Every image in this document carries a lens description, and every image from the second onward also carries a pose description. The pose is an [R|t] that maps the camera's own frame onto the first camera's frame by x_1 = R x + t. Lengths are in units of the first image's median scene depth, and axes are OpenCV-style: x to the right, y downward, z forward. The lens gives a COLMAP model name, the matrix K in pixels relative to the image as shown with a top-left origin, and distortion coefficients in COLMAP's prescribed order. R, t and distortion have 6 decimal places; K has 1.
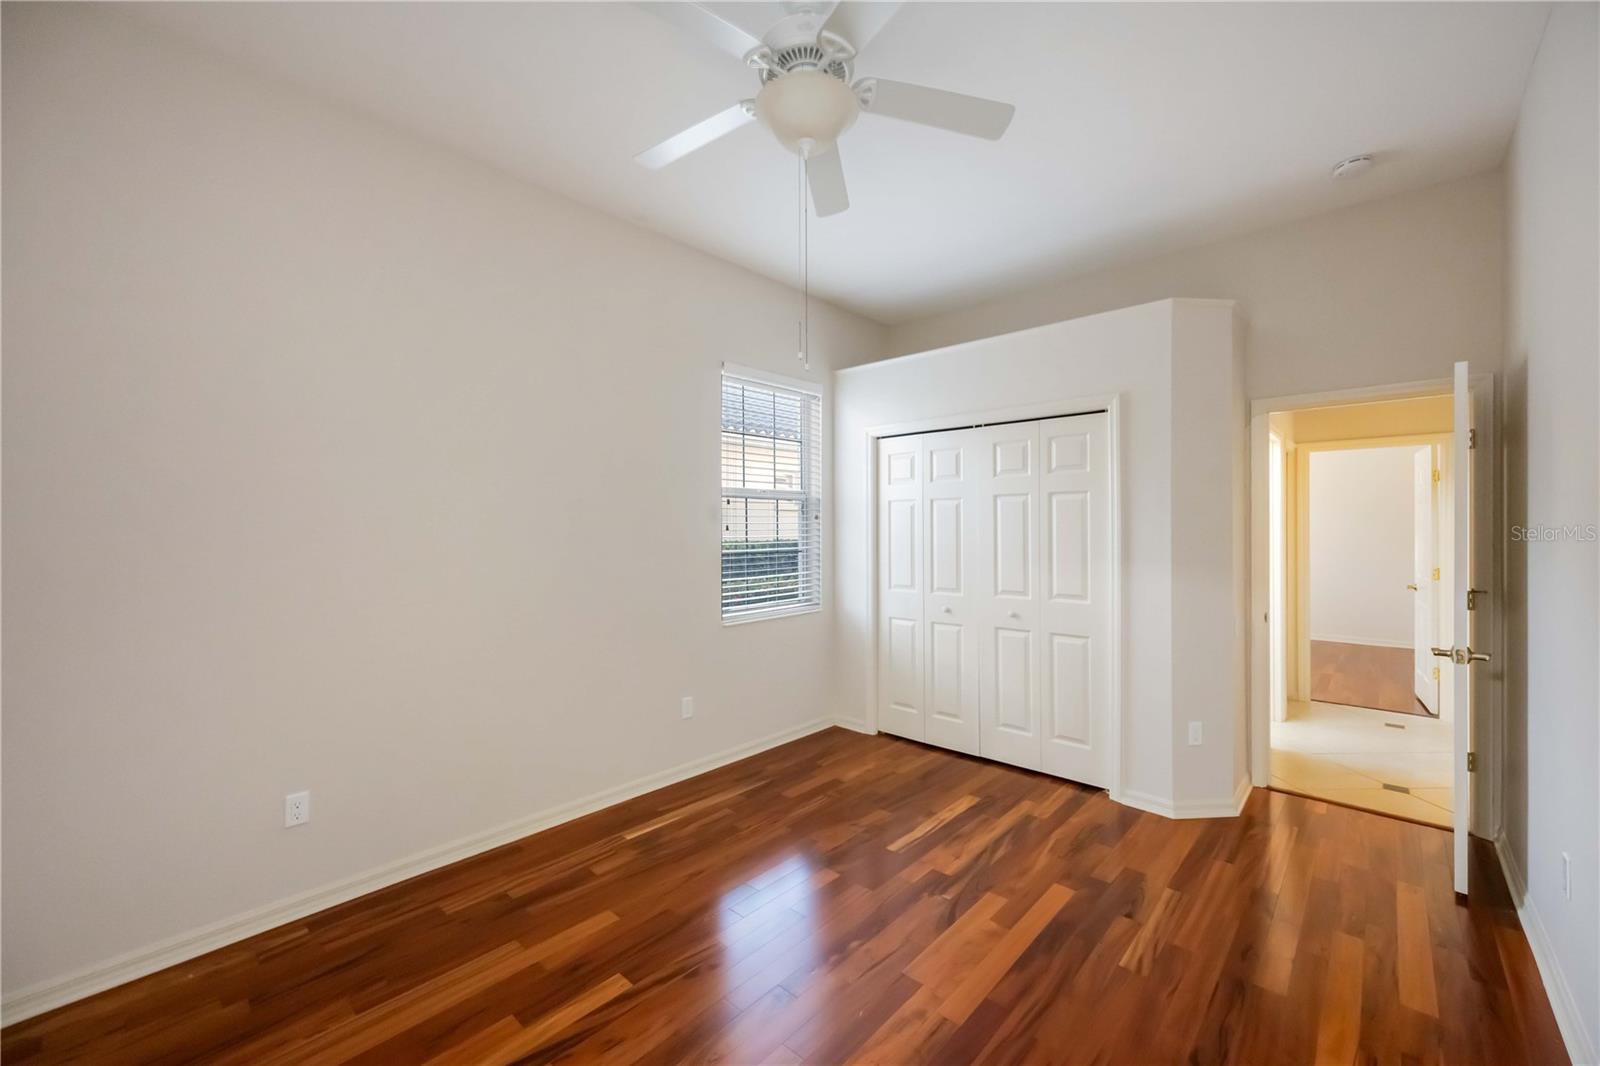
lens RADIAL K [[623.7, 0, 800.0], [0, 623.7, 533.0], [0, 0, 1]] dist [0.001112, 0.000183]
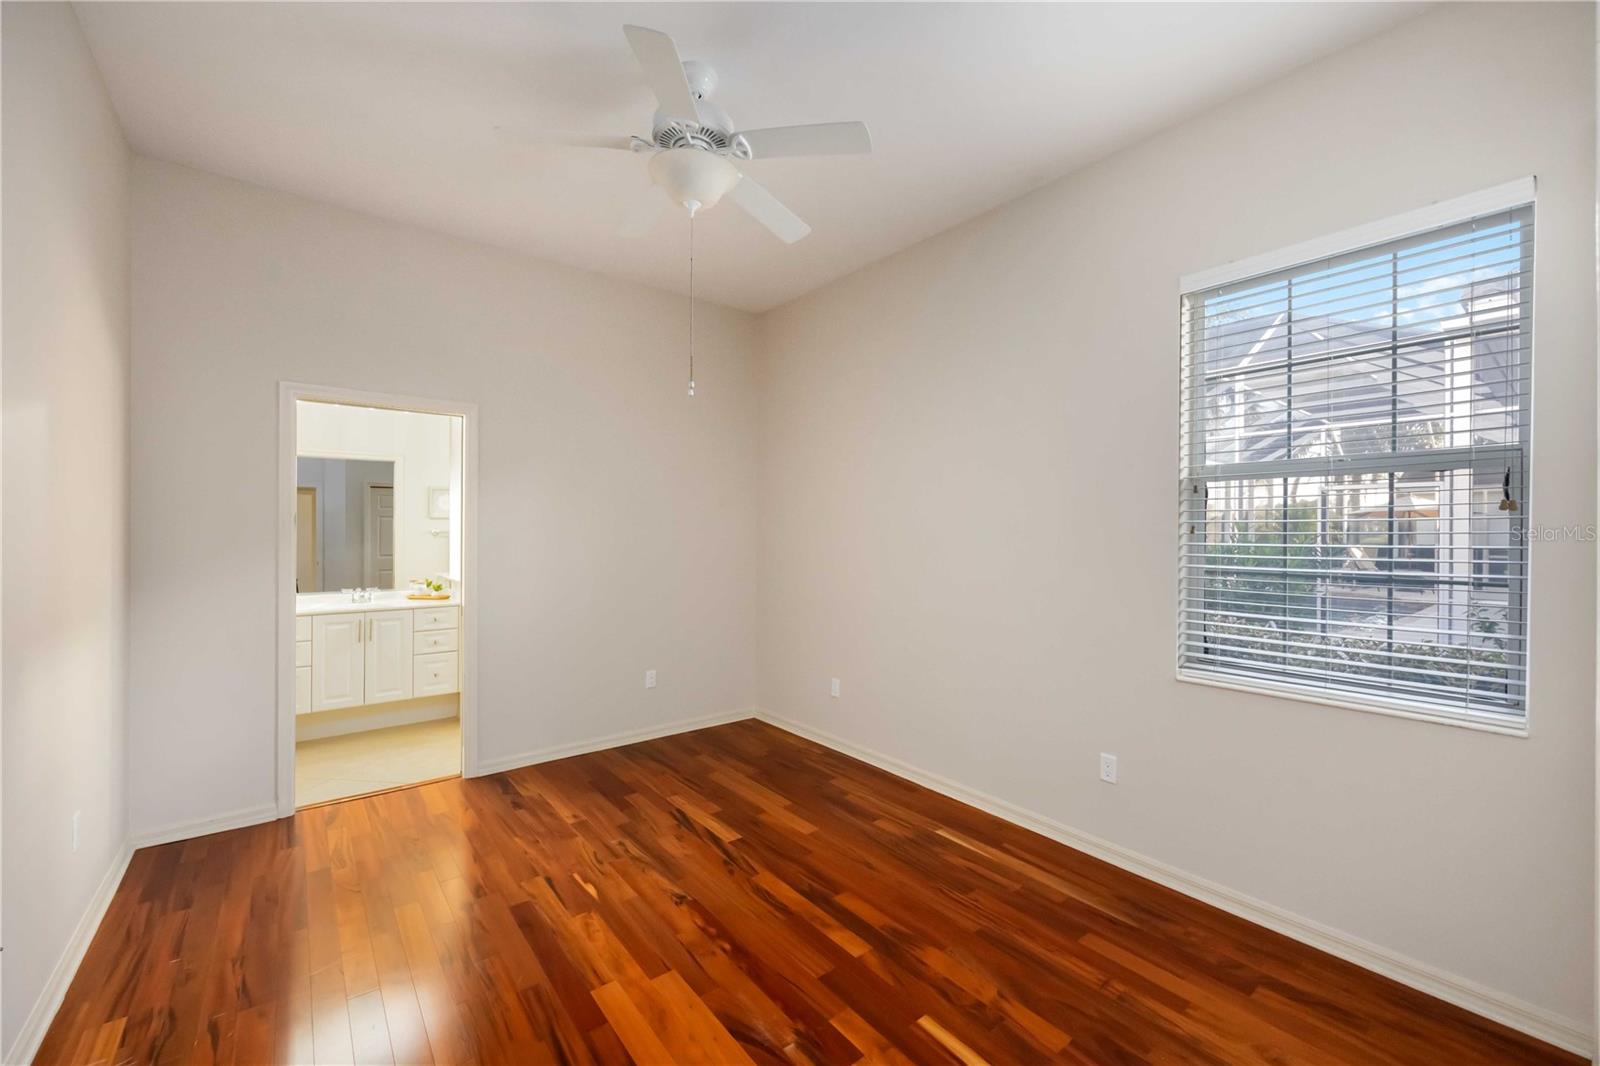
lens RADIAL K [[623.7, 0, 800.0], [0, 623.7, 533.0], [0, 0, 1]] dist [0.001112, 0.000183]
pose [[-0.139404, 0.005158, -0.990222, 0.765236], [-0.007674, 0.999951, 0.006290, -0.008973], [0.990206, 0.008476, -0.139357, 0.902982]]
